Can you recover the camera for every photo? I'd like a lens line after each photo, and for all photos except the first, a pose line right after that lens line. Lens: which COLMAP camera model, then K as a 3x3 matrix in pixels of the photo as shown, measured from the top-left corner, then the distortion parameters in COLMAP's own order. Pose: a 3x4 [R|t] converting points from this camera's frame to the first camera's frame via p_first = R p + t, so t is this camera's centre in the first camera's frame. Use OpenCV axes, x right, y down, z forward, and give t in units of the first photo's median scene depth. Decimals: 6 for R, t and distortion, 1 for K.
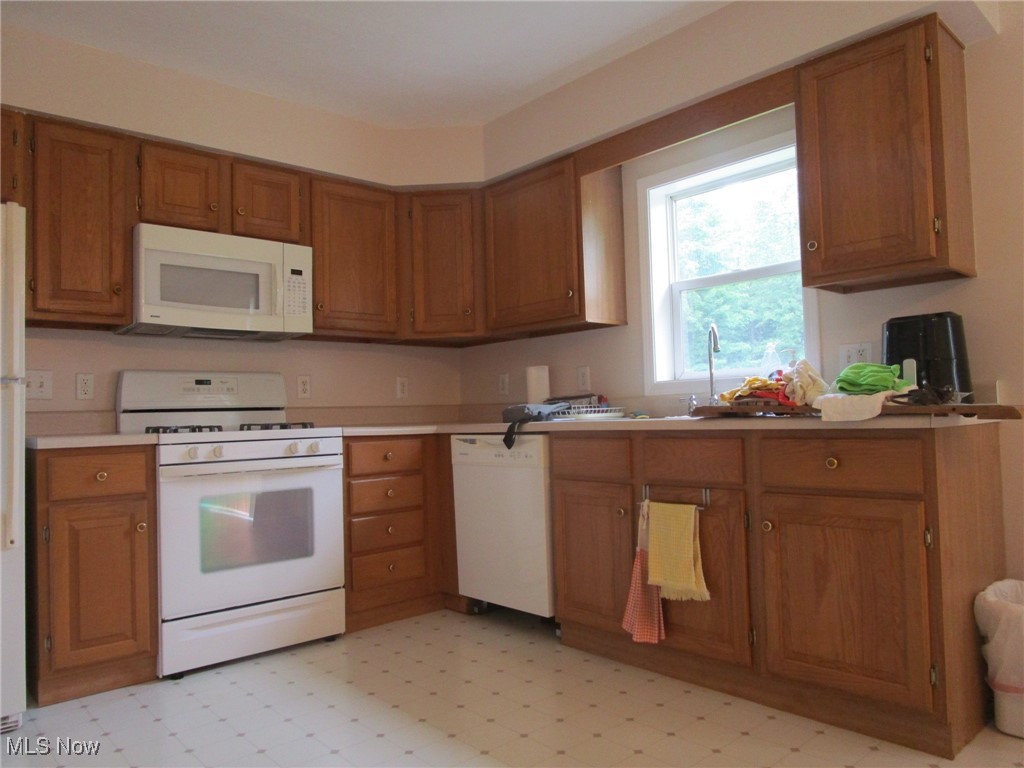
lens RADIAL K [[730.9, 0, 515.1], [0, 730.9, 386.5], [0, 0, 1]] dist [-0.014177, -0.001201]
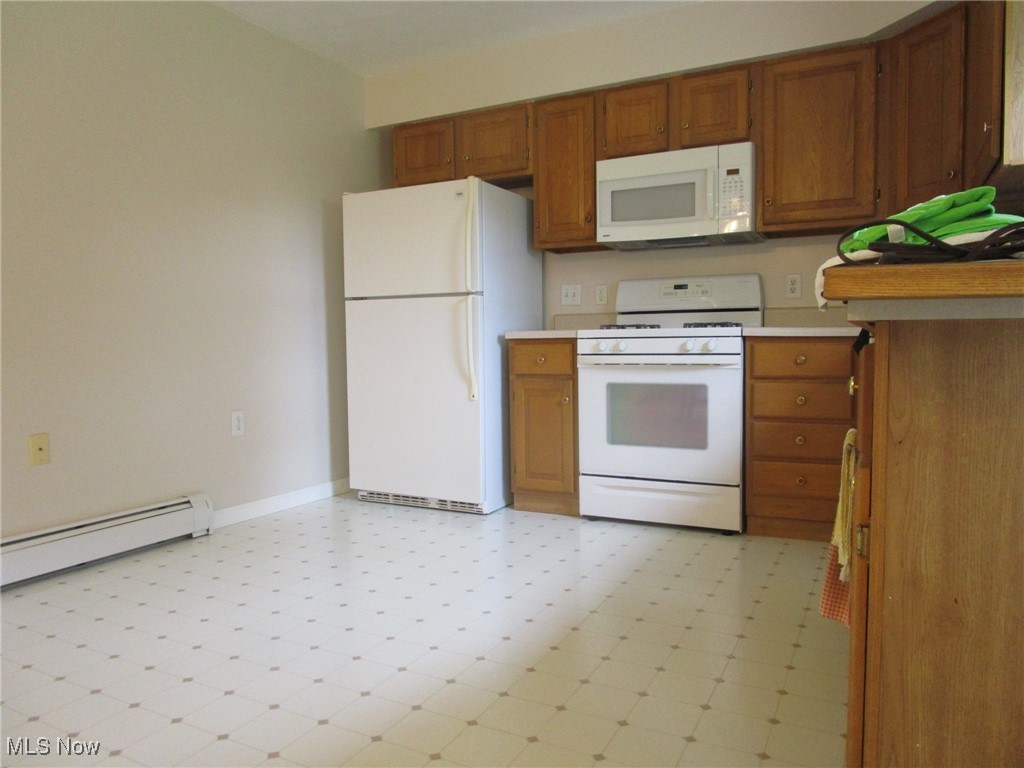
lens RADIAL K [[730.9, 0, 514.7], [0, 730.9, 380.9], [0, 0, 1]] dist [-0.014177, -0.001201]
pose [[0.360887, 0.073038, -0.929745, 0.577600], [0.037299, 0.995001, 0.092643, 0.026331], [0.931863, -0.068112, 0.356358, 0.368843]]
